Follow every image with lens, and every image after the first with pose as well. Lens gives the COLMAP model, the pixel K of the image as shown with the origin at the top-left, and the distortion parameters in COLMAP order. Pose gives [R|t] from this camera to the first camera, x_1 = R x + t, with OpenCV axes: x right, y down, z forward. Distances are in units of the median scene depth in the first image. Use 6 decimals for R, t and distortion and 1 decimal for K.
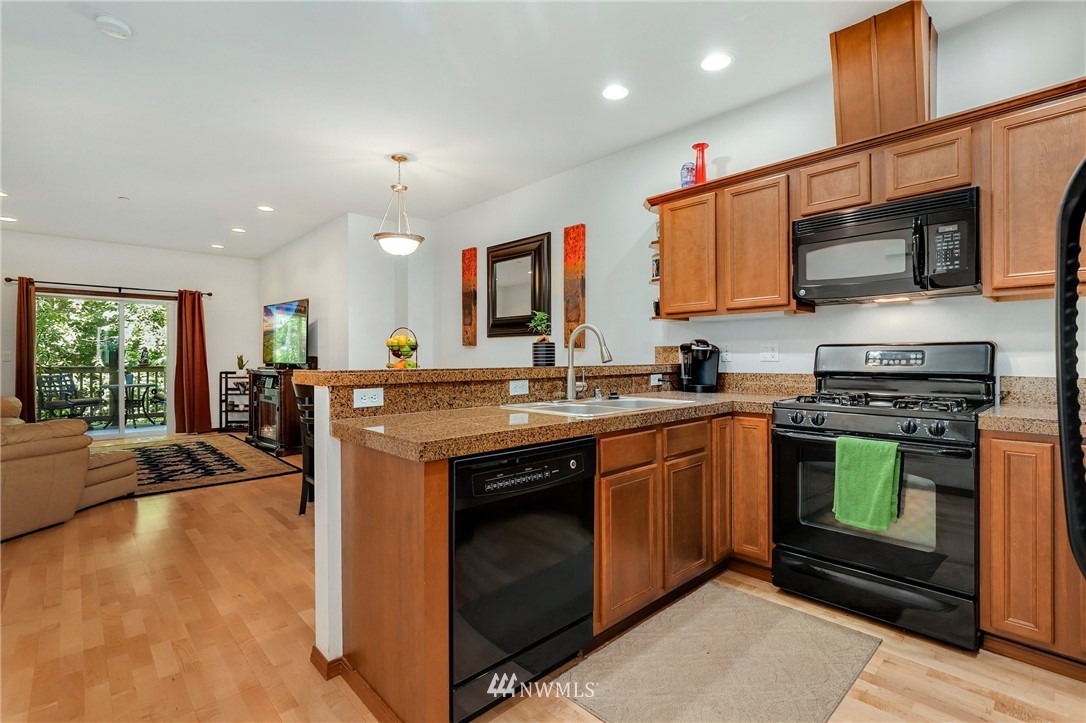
lens RADIAL K [[496.8, 0, 569.7], [0, 496.8, 363.0], [0, 0, 1]] dist [-0.018408, 0.002819]
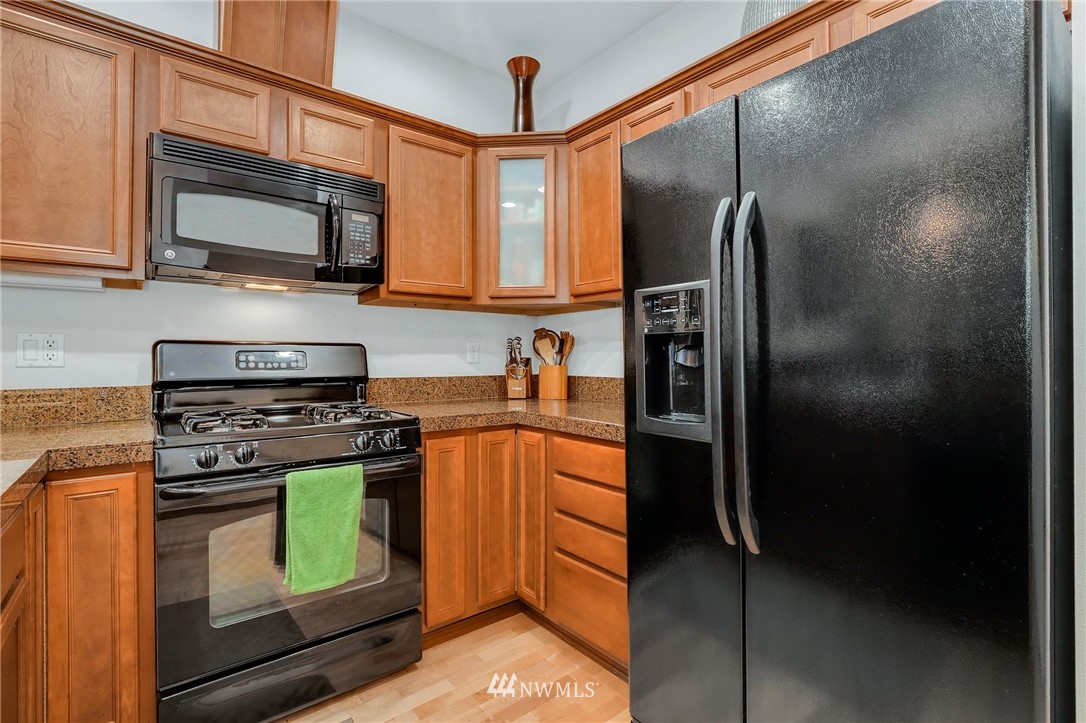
lens RADIAL K [[496.8, 0, 560.9], [0, 496.8, 356.9], [0, 0, 1]] dist [-0.018408, 0.002819]
pose [[0.093275, 0.006485, 0.995619, -0.096788], [0.012895, 0.999887, -0.007720, -0.003722], [-0.995557, 0.013559, 0.093180, 0.479989]]
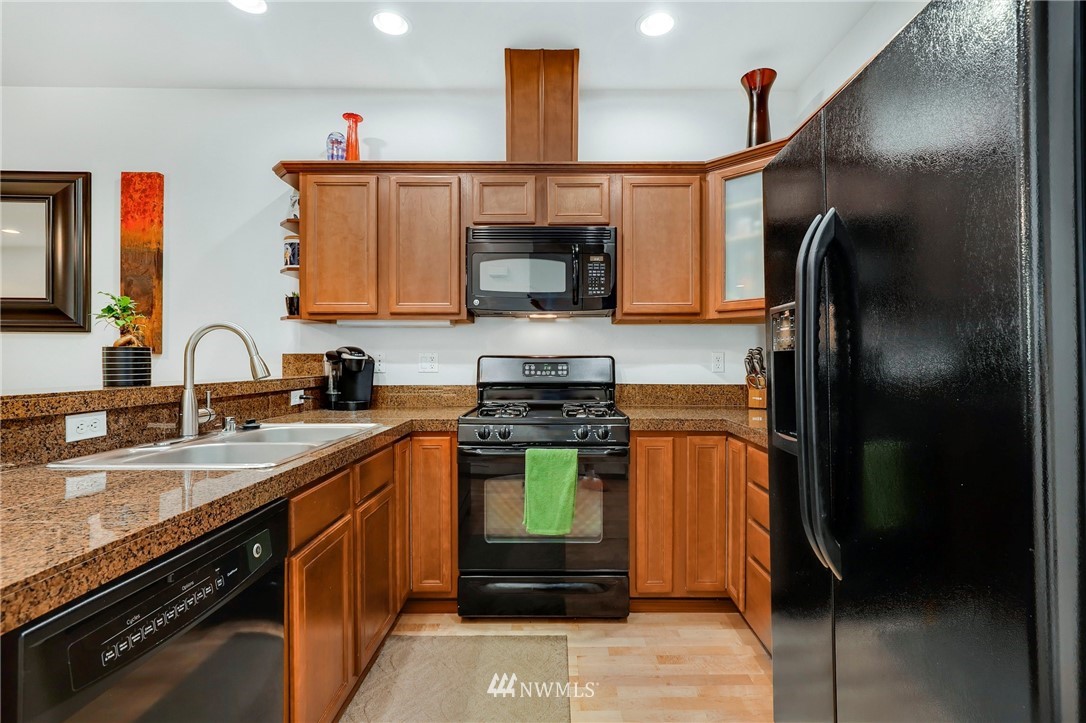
lens RADIAL K [[496.8, 0, 559.3], [0, 496.8, 365.6], [0, 0, 1]] dist [-0.018408, 0.002819]
pose [[0.701711, 0.000208, 0.712462, -0.113153], [0.004392, 0.999980, -0.004618, -0.013616], [-0.712448, 0.006370, 0.701696, 0.211024]]
